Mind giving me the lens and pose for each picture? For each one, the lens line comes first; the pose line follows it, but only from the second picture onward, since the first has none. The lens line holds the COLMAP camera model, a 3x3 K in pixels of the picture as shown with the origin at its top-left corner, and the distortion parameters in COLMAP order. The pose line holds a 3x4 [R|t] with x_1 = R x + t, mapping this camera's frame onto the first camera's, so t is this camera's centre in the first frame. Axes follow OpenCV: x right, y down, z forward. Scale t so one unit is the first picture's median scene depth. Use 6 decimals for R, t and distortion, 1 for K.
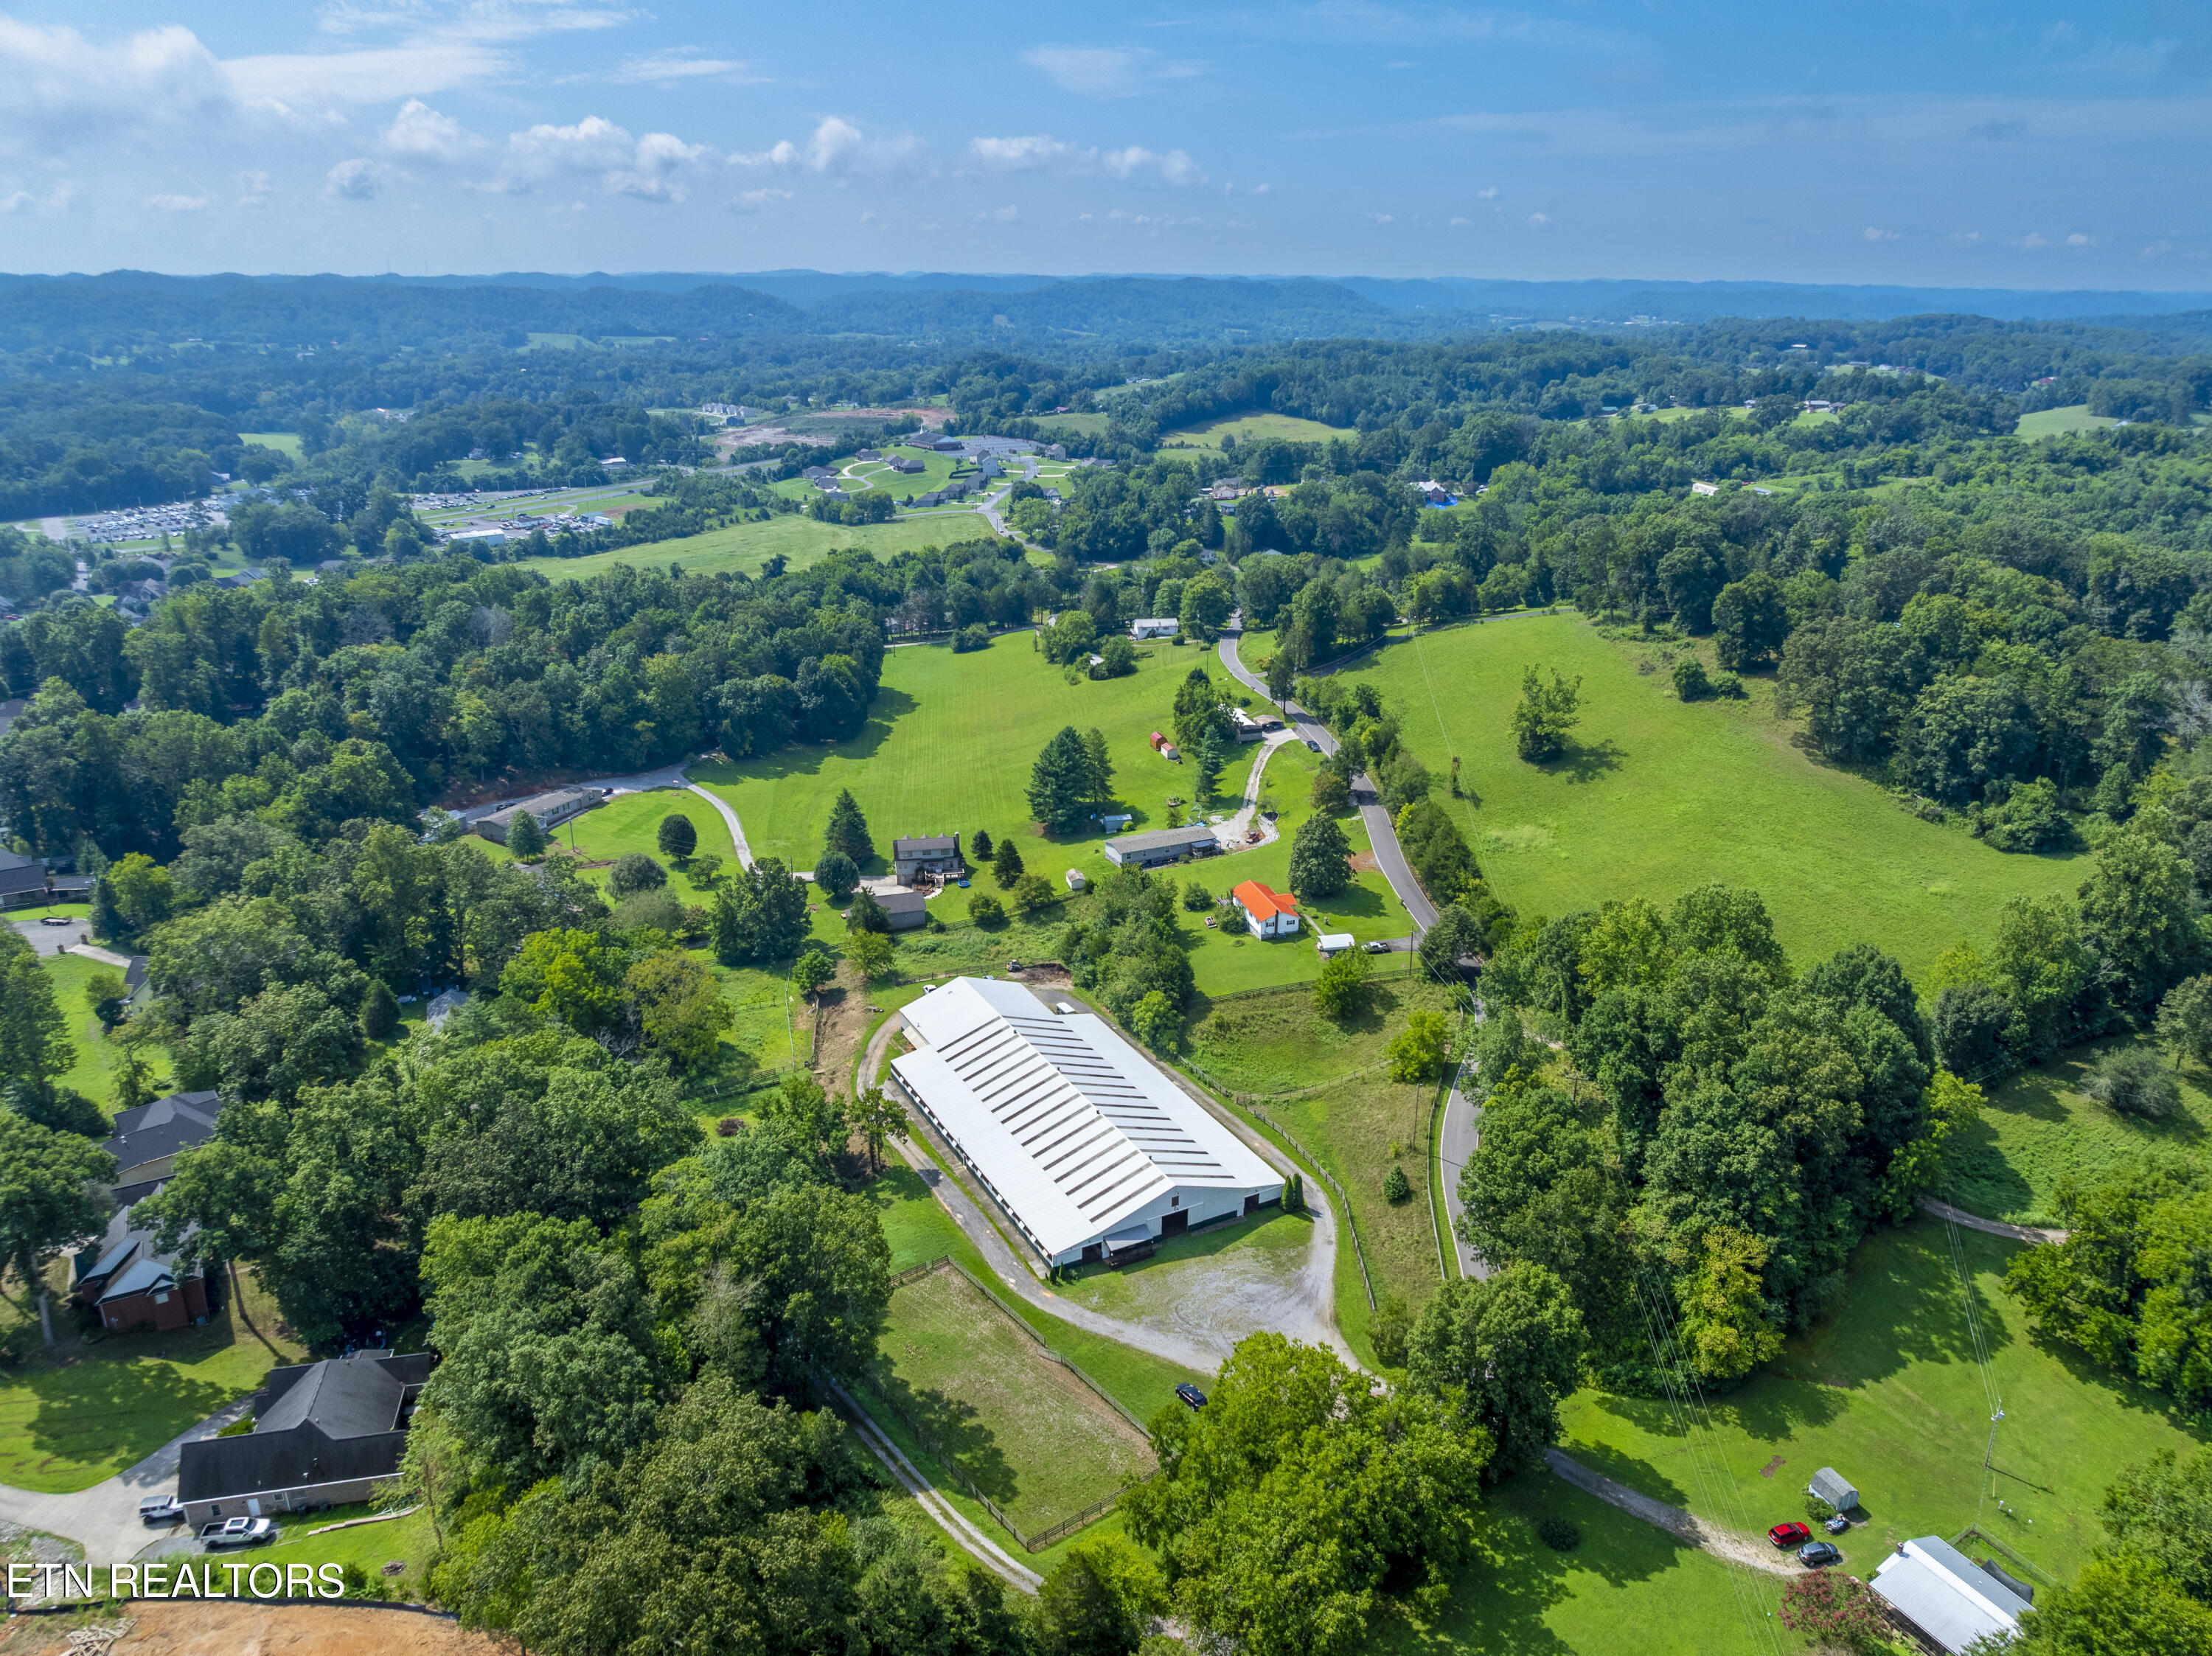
lens RADIAL K [[1566.4, 0, 1106.0], [0, 1566.4, 828.0], [0, 0, 1]] dist [-0.034276, -0.003359]
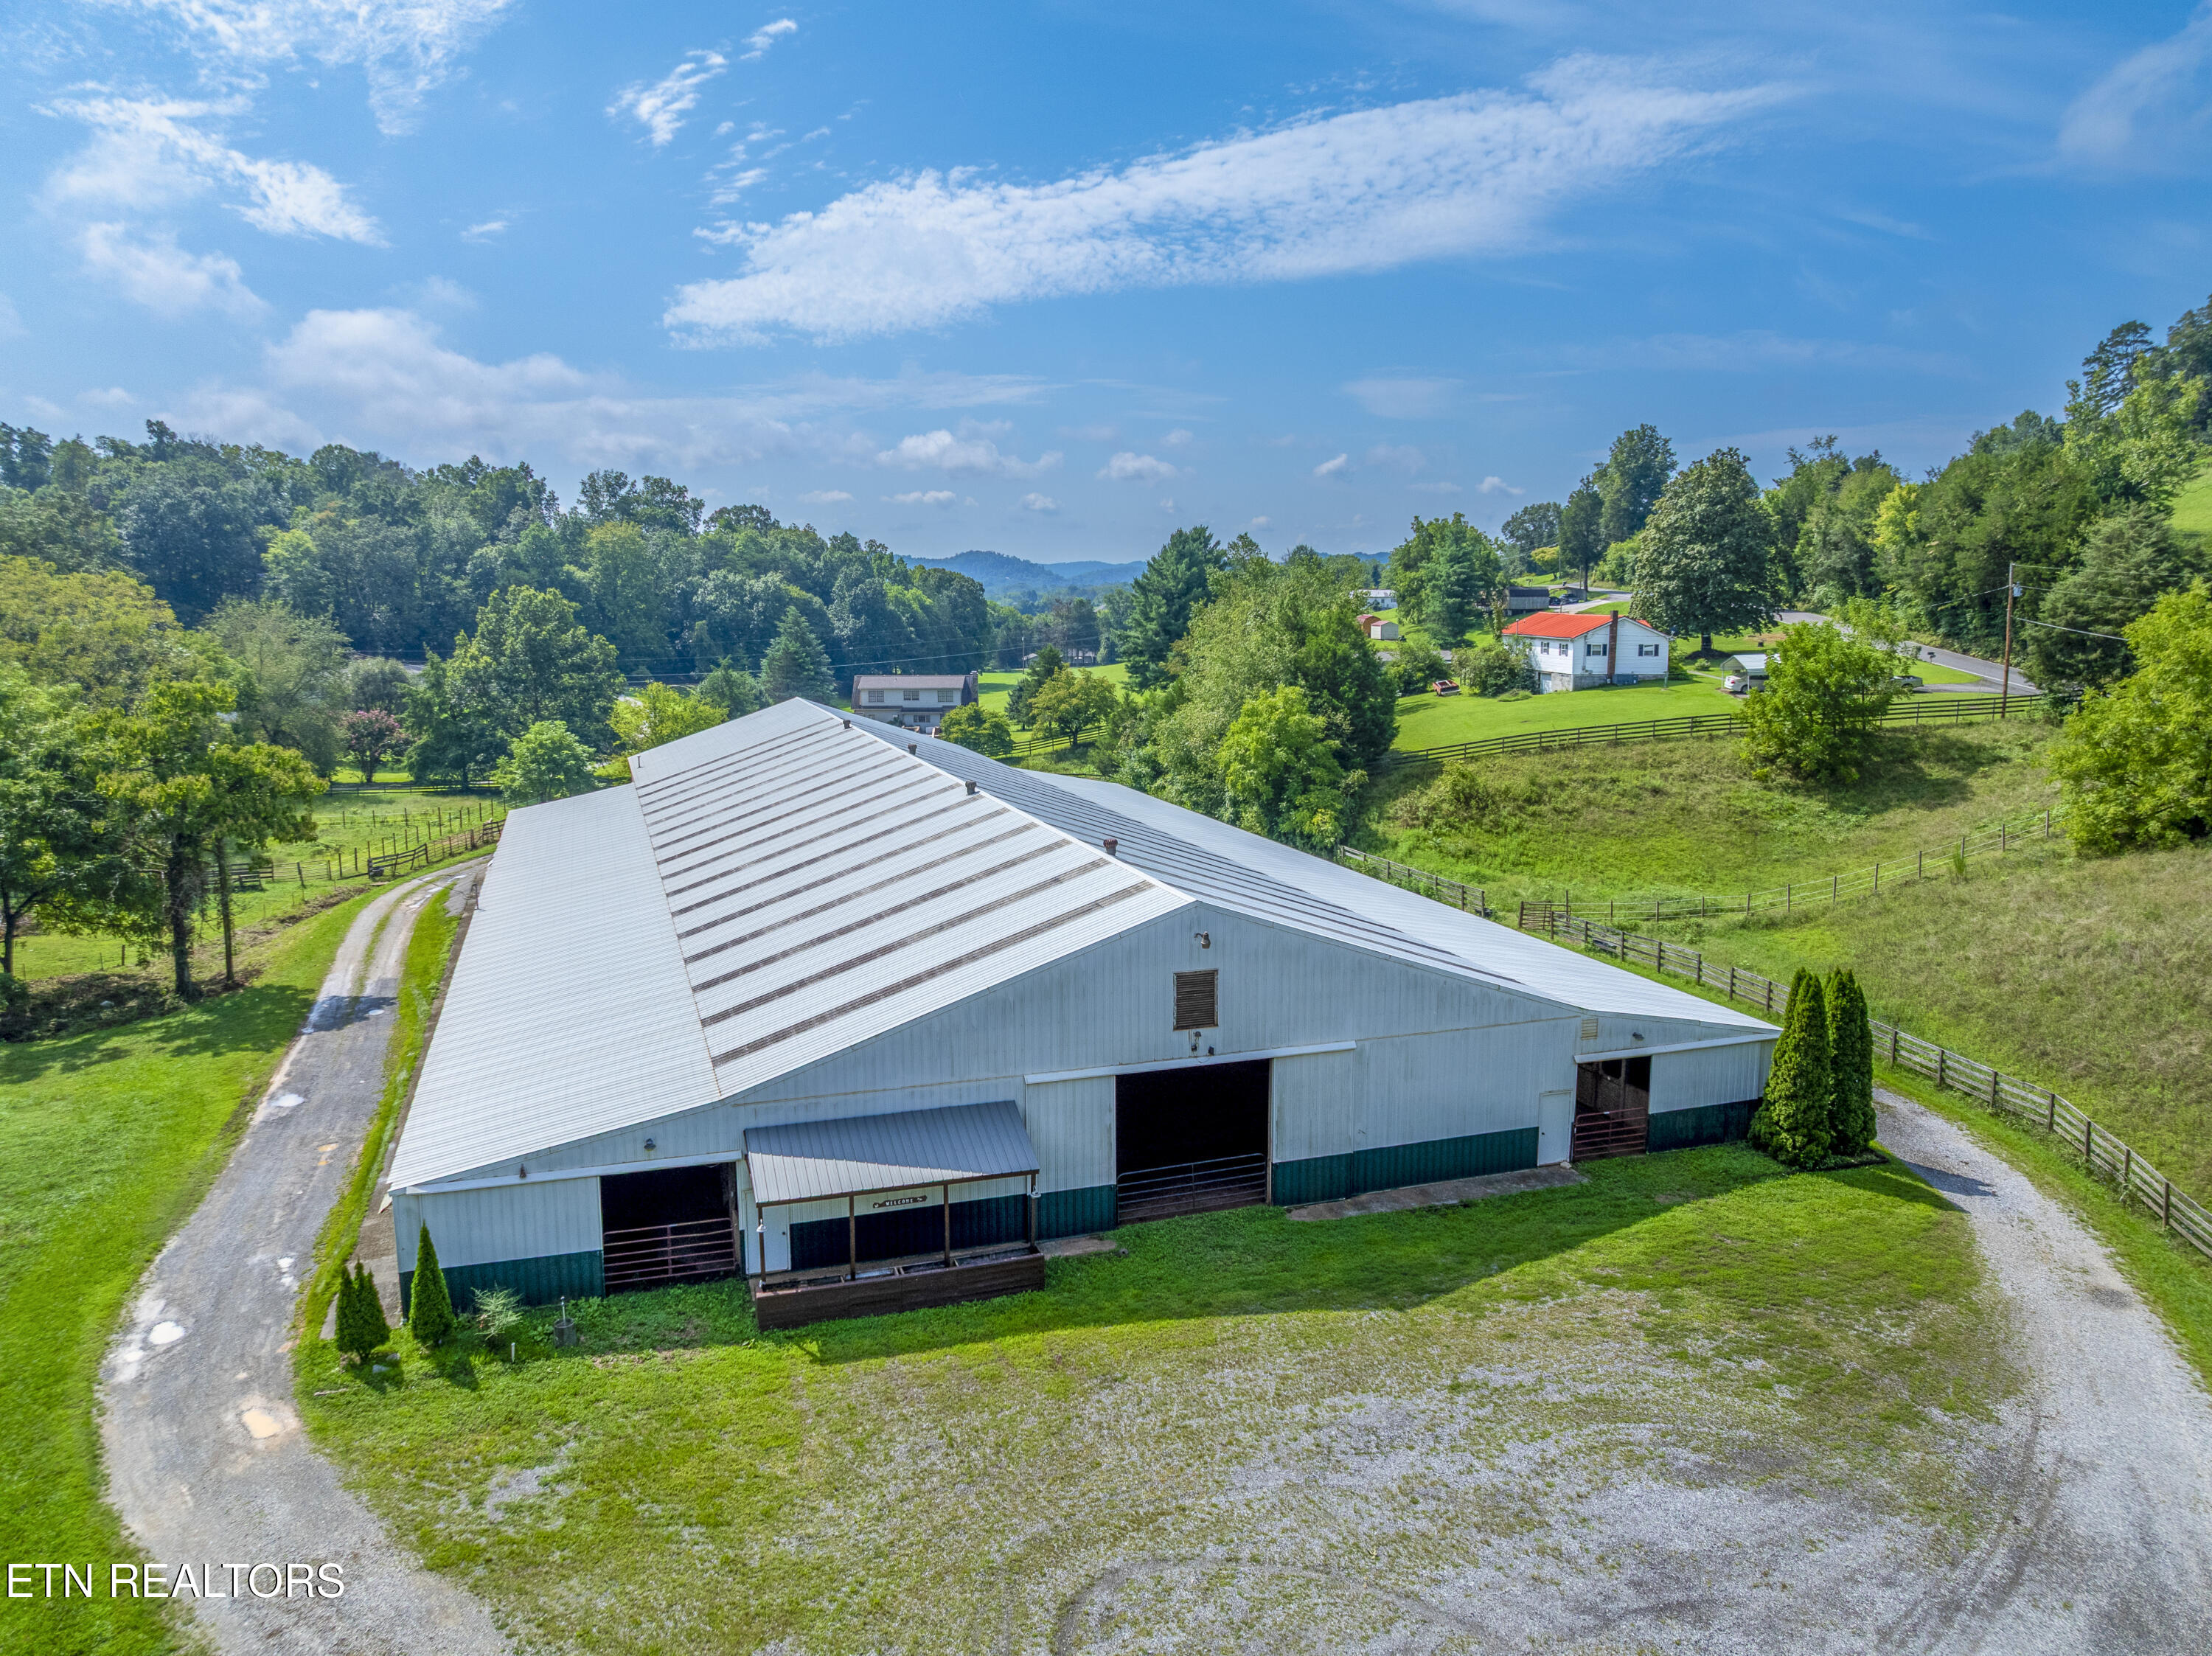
lens RADIAL K [[1555.0, 0, 1106.0], [0, 1555.0, 828.0], [0, 0, 1]] dist [-0.024090, -0.006752]
pose [[0.986508, 0.024847, -0.161814, 0.061039], [-0.054789, 0.981528, -0.183307, 0.246157], [0.154270, 0.189700, 0.969647, 0.796488]]
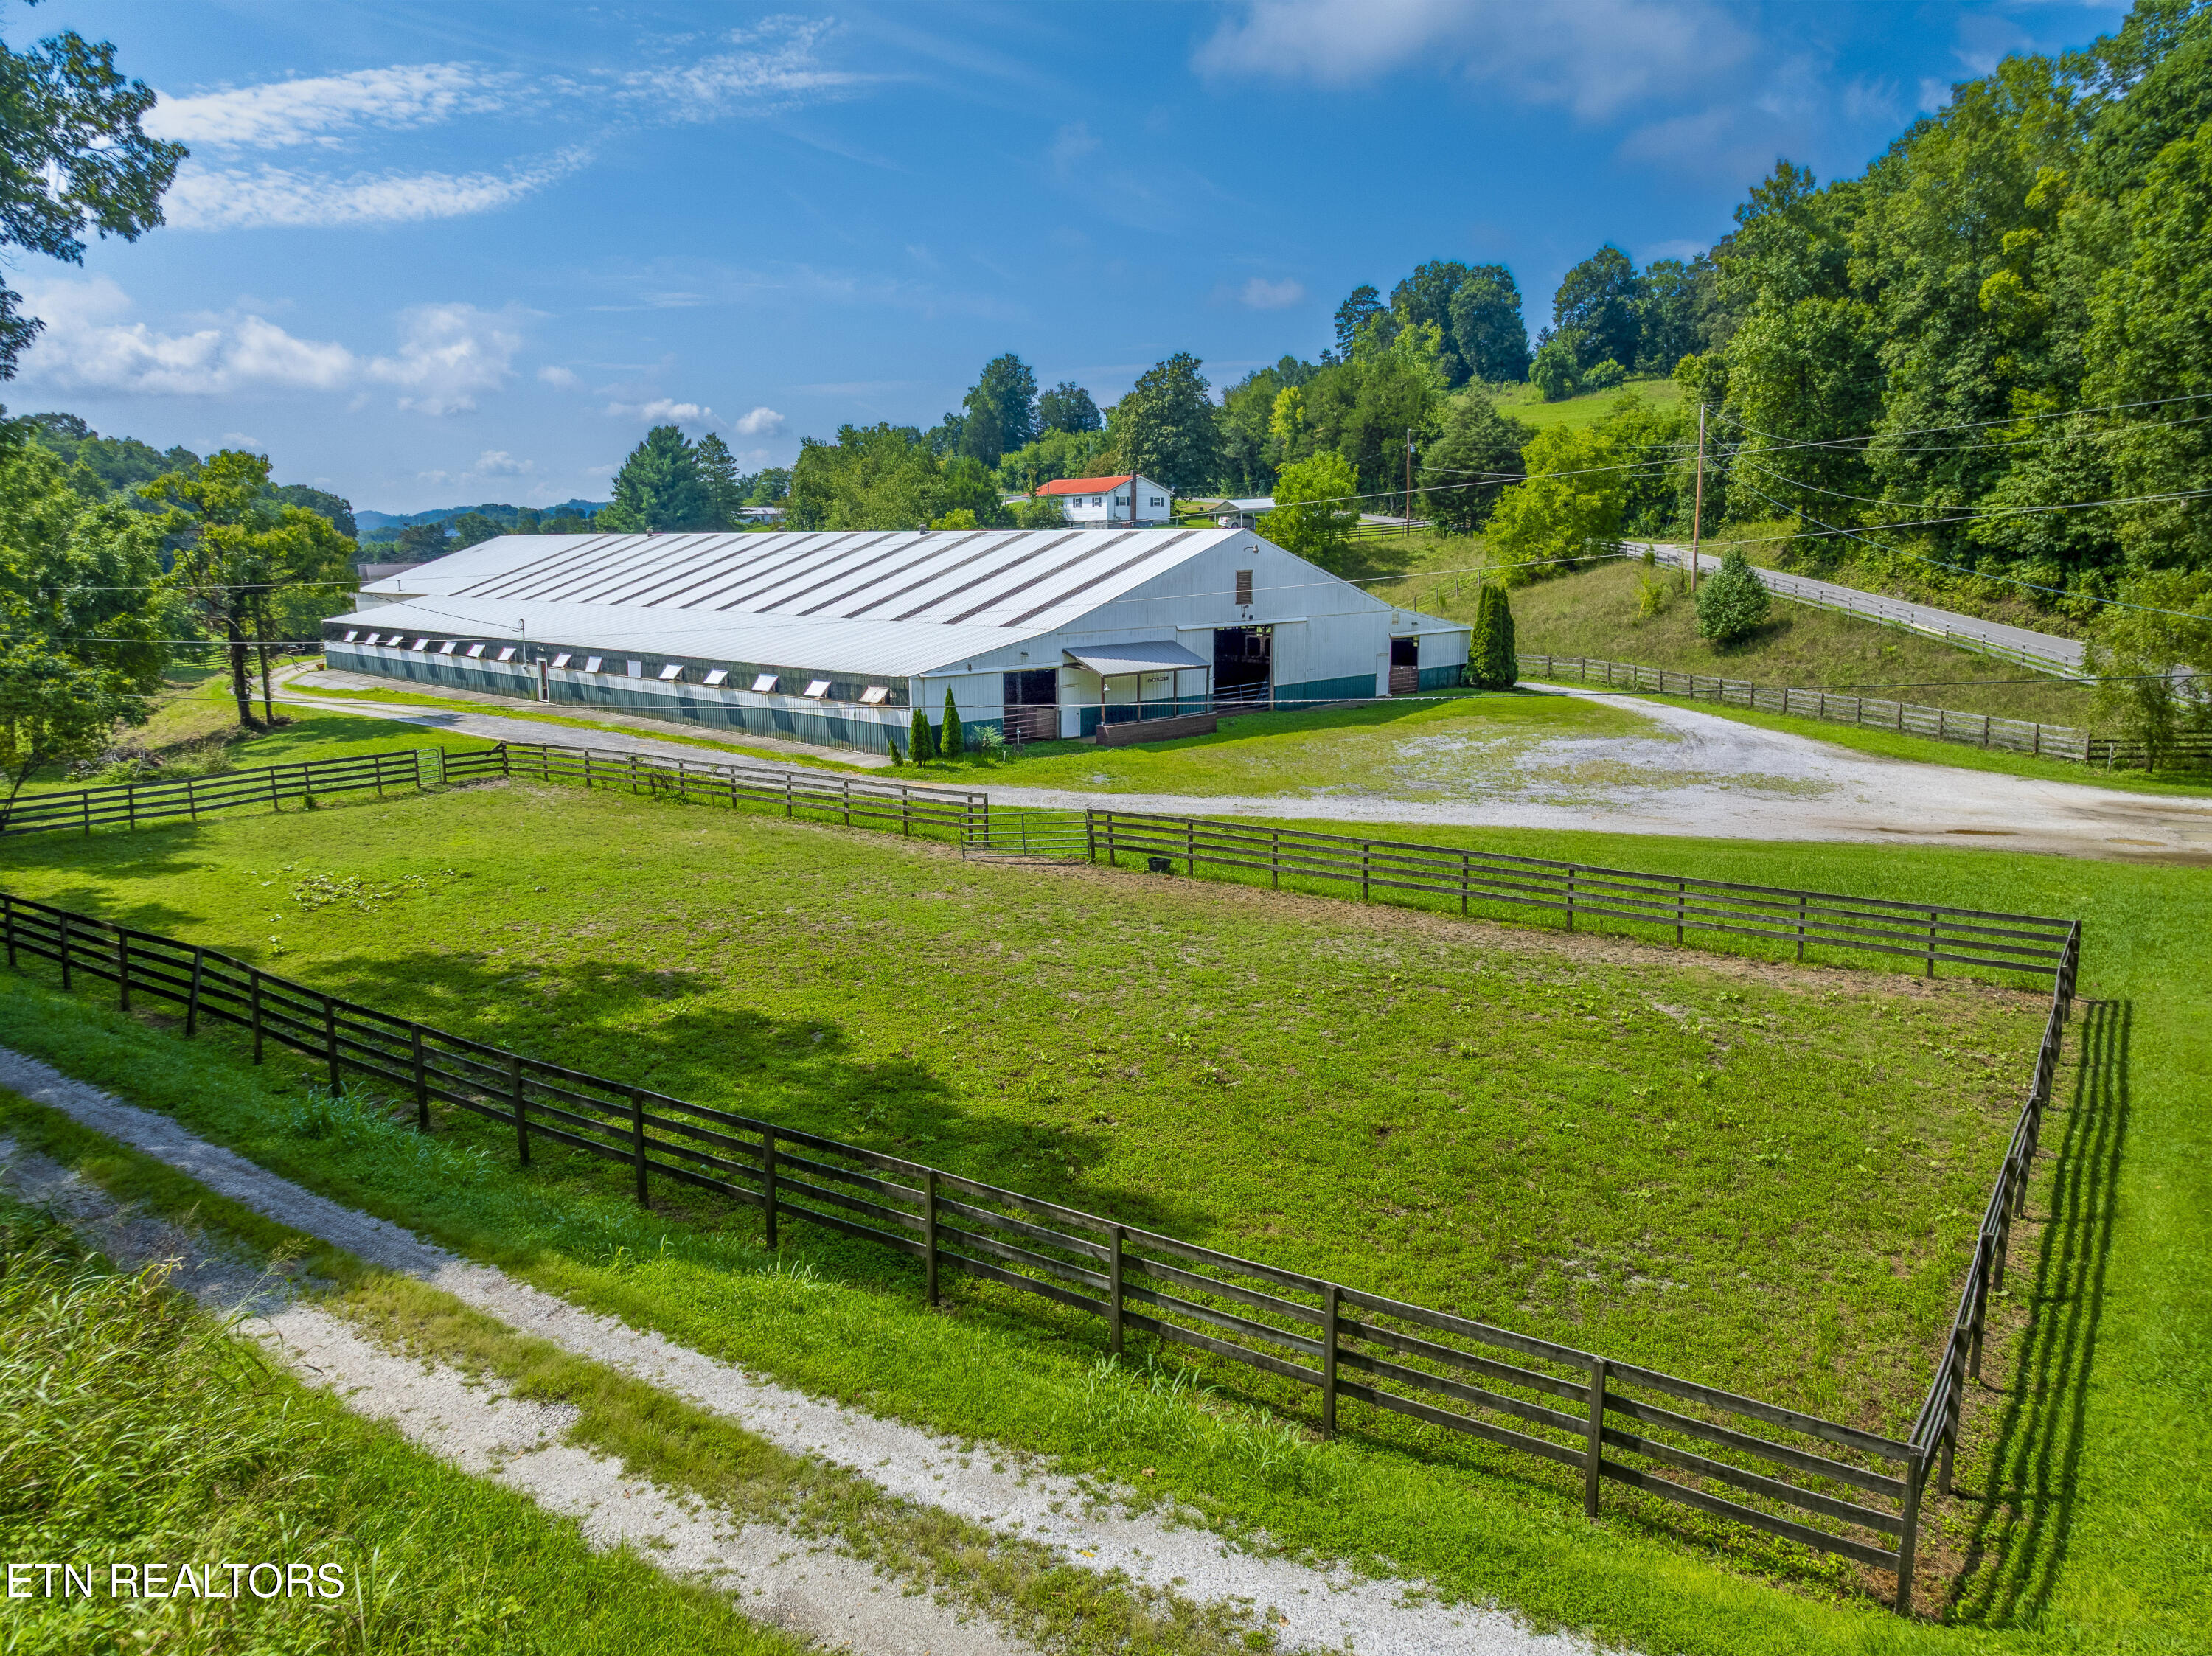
lens RADIAL K [[1575.0, 0, 1105.6], [0, 1575.0, 807.7], [0, 0, 1]] dist [-0.047182, 0.010670]
pose [[0.955321, -0.056090, 0.290200, -0.077319], [0.104984, 0.982200, -0.155762, 0.321825], [-0.276297, 0.179269, 0.944205, 0.691303]]
